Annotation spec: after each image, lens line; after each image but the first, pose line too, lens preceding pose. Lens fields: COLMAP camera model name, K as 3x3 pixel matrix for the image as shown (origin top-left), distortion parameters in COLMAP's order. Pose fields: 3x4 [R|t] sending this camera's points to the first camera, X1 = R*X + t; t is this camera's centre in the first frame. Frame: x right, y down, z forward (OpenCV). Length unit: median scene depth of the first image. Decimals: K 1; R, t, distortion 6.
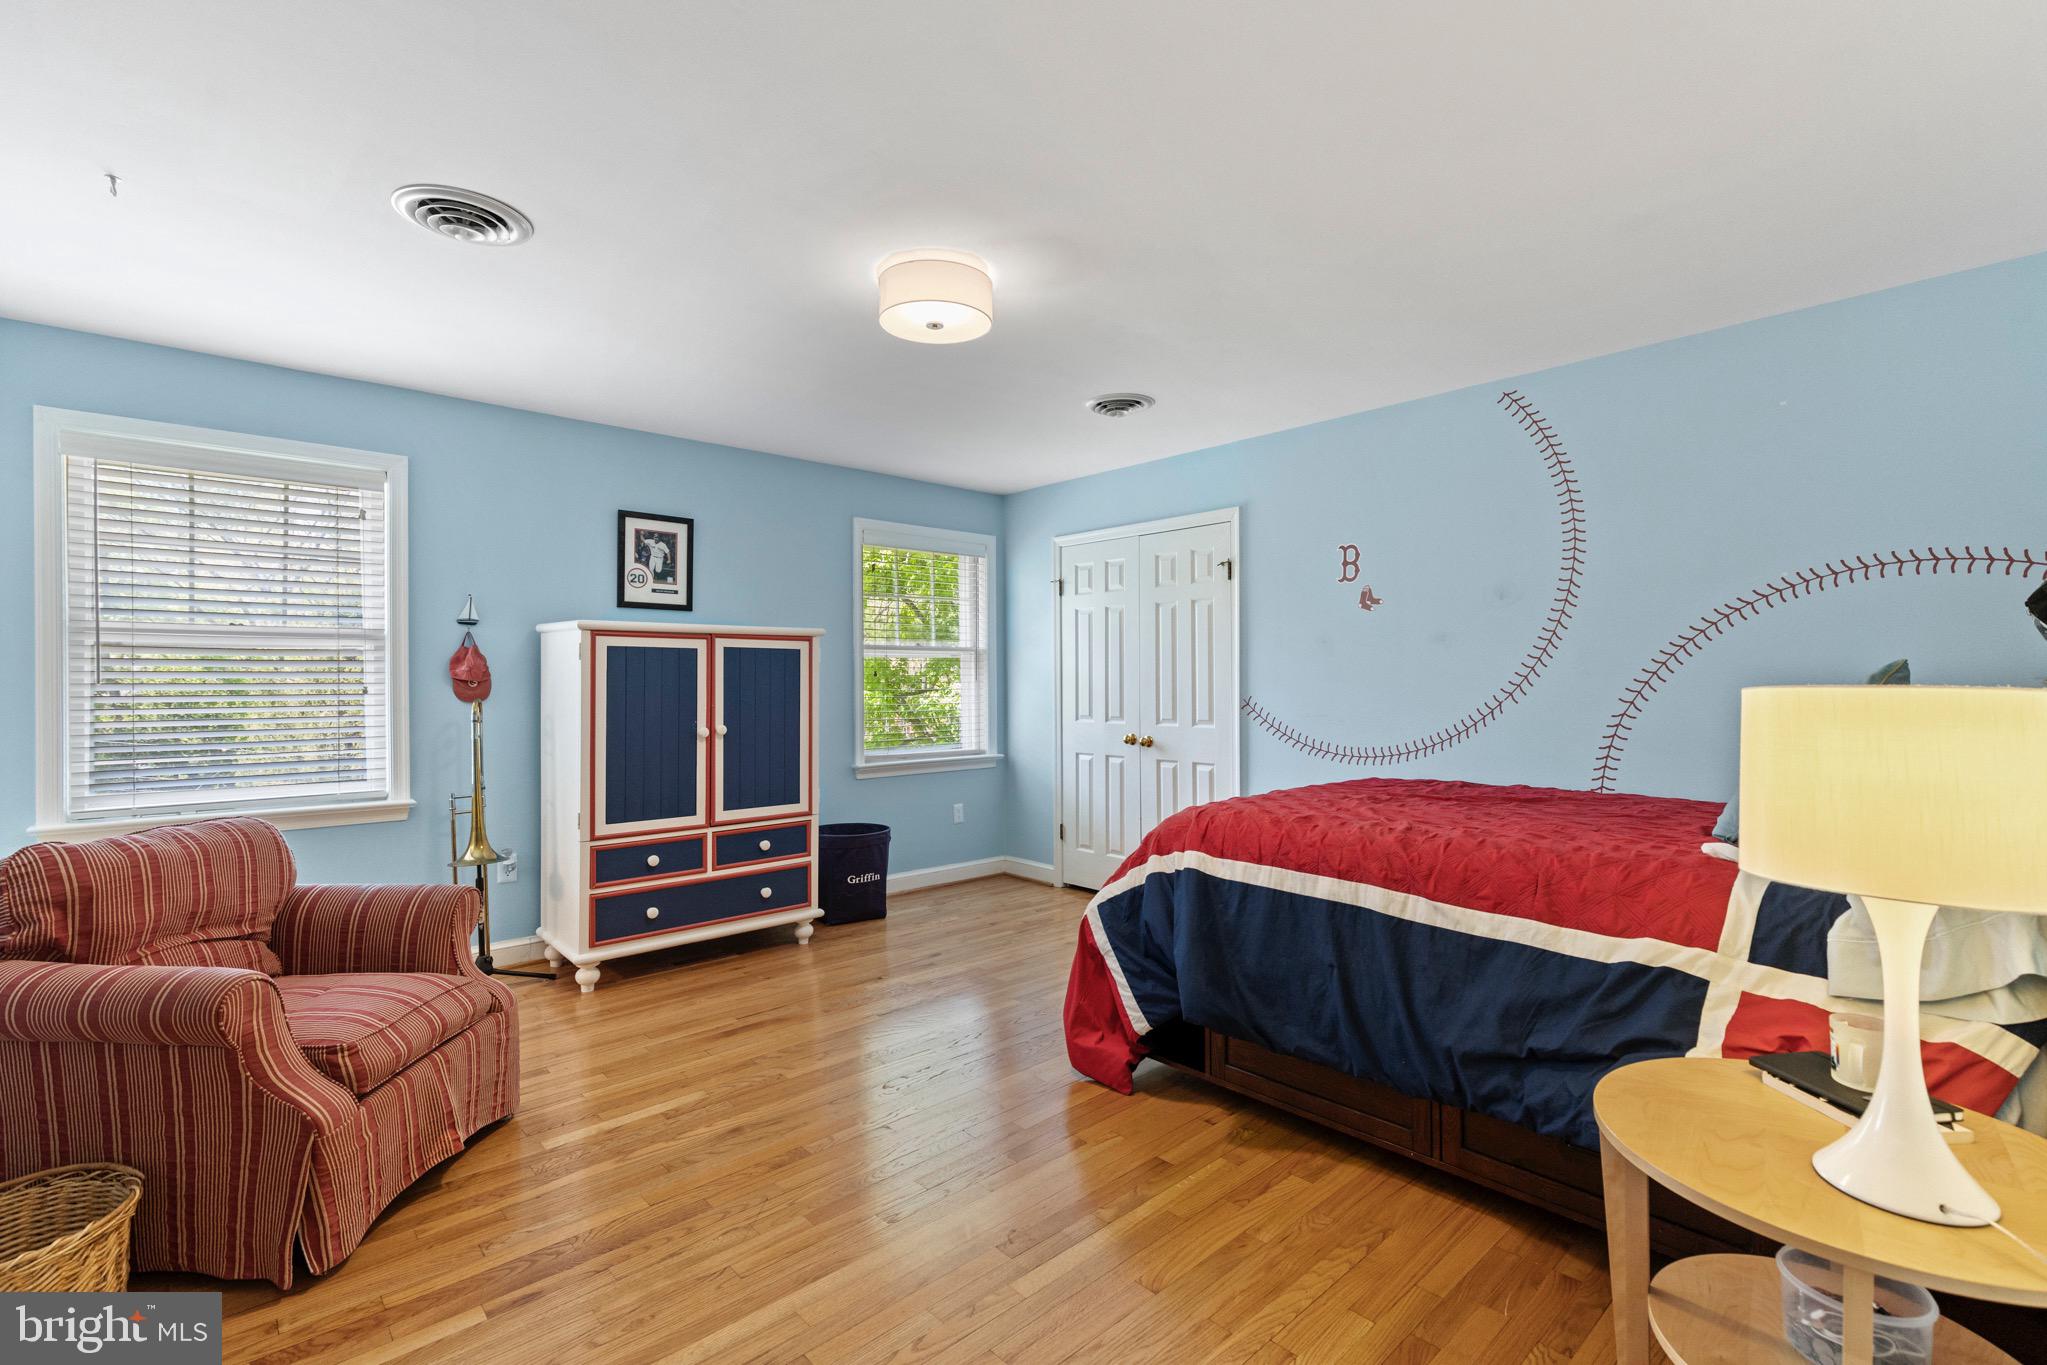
lens RADIAL K [[923.5, 0, 1033.2], [0, 923.5, 679.2], [0, 0, 1]] dist [0.011212, -0.001093]
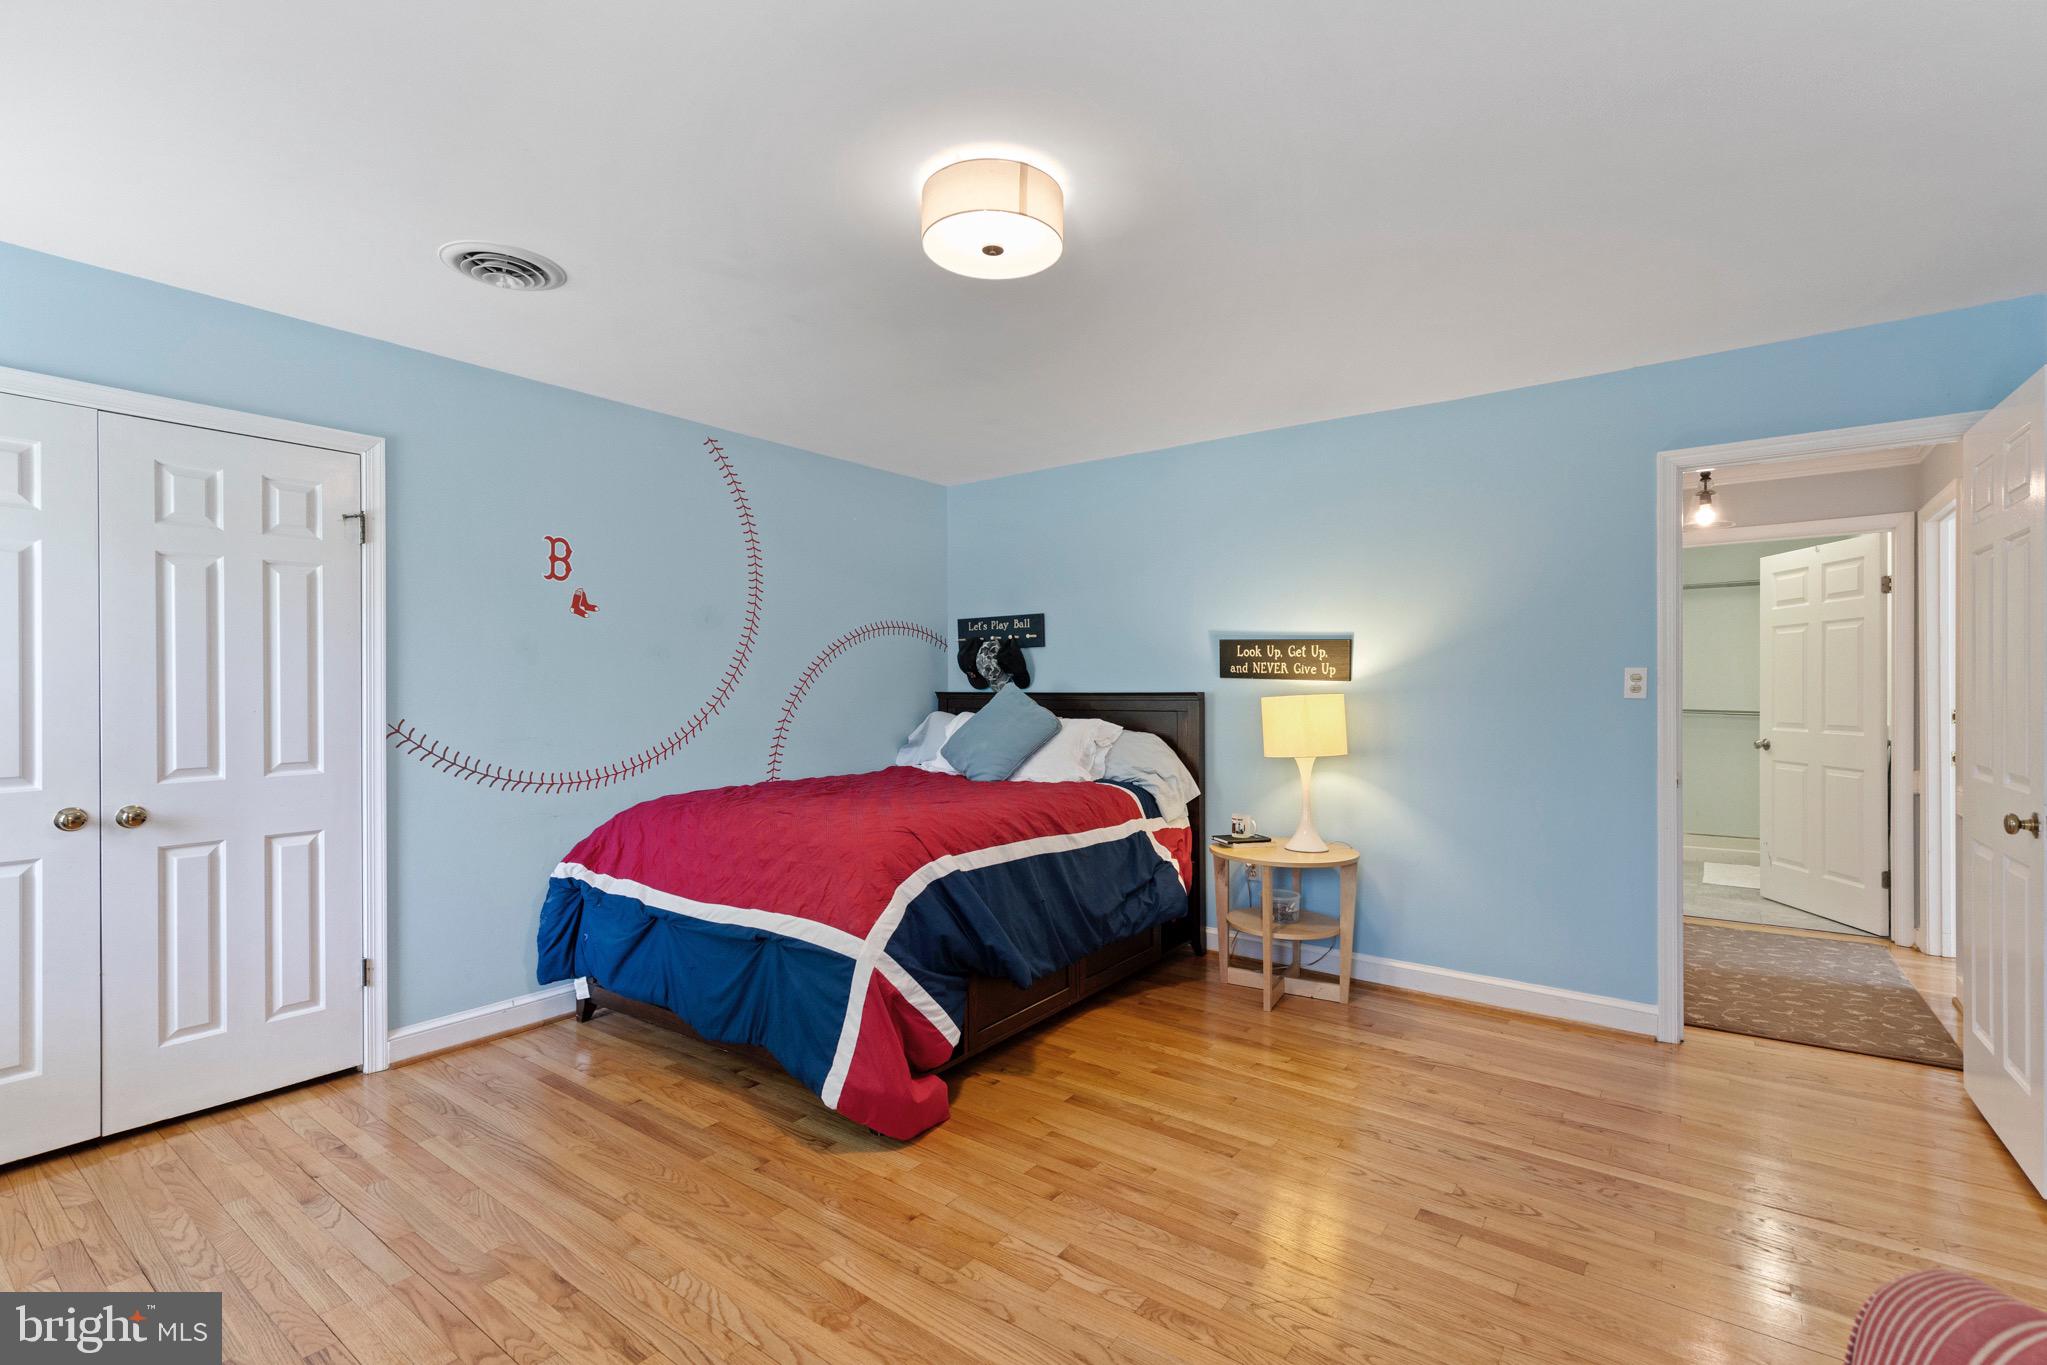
lens RADIAL K [[923.5, 0, 1030.1], [0, 923.5, 690.7], [0, 0, 1]] dist [0.011212, -0.001093]
pose [[-0.192799, 0.003637, 0.981232, -0.593554], [0.004400, 0.999986, -0.002842, 0.001230], [-0.981228, 0.003769, -0.192812, 0.748857]]
